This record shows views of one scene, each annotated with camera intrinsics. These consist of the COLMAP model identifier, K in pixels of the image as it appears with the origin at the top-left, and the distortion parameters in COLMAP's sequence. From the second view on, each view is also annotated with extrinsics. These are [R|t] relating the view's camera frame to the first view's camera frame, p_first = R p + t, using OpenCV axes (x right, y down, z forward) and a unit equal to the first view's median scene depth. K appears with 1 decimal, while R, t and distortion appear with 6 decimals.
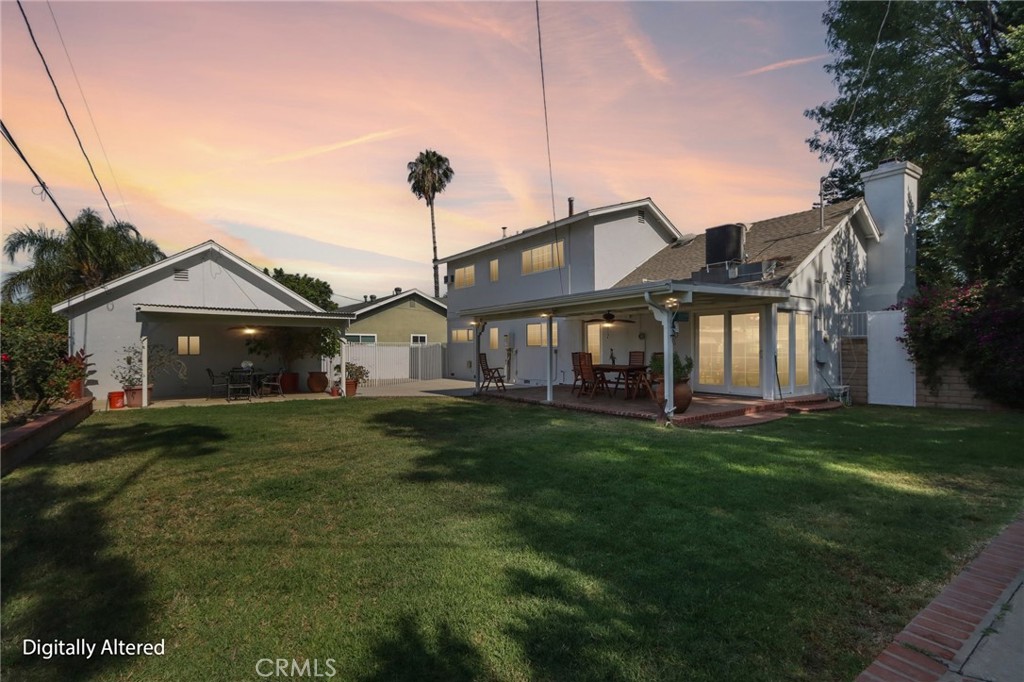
lens RADIAL K [[487.3, 0, 509.6], [0, 487.3, 348.1], [0, 0, 1]] dist [-0.019311, 0.001350]
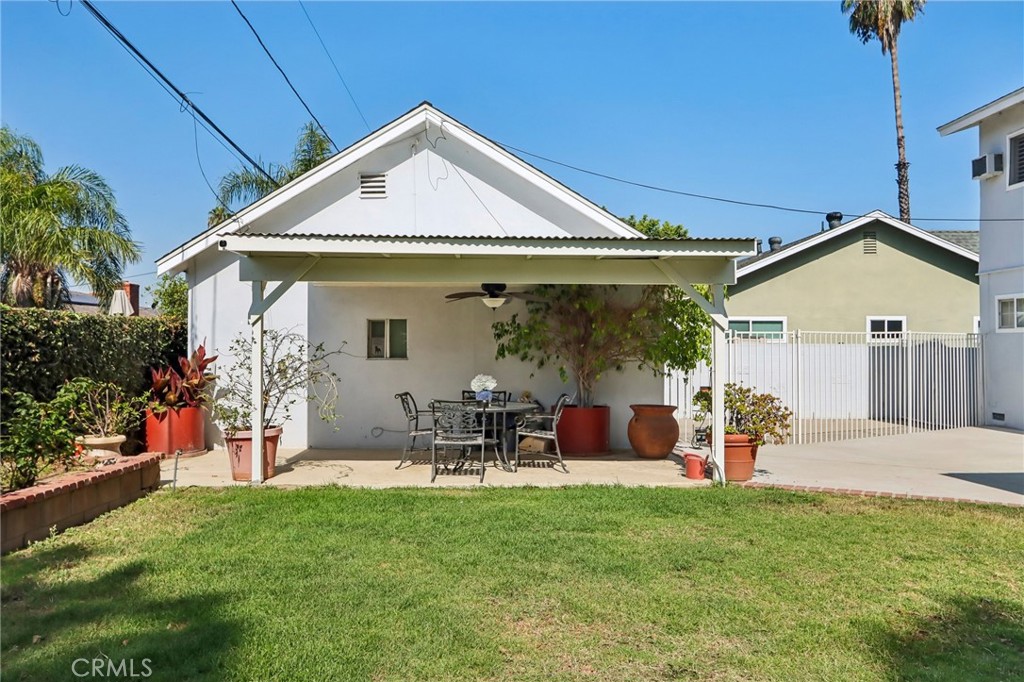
lens RADIAL K [[806.4, 0, 510.4], [0, 806.4, 347.1], [0, 0, 1]] dist [0.002453, 0.003624]
pose [[0.840292, -0.001212, -0.542133, -0.140925], [-0.001146, 0.999991, -0.004011, 0.004906], [0.542134, 0.003992, 0.840283, 0.396318]]
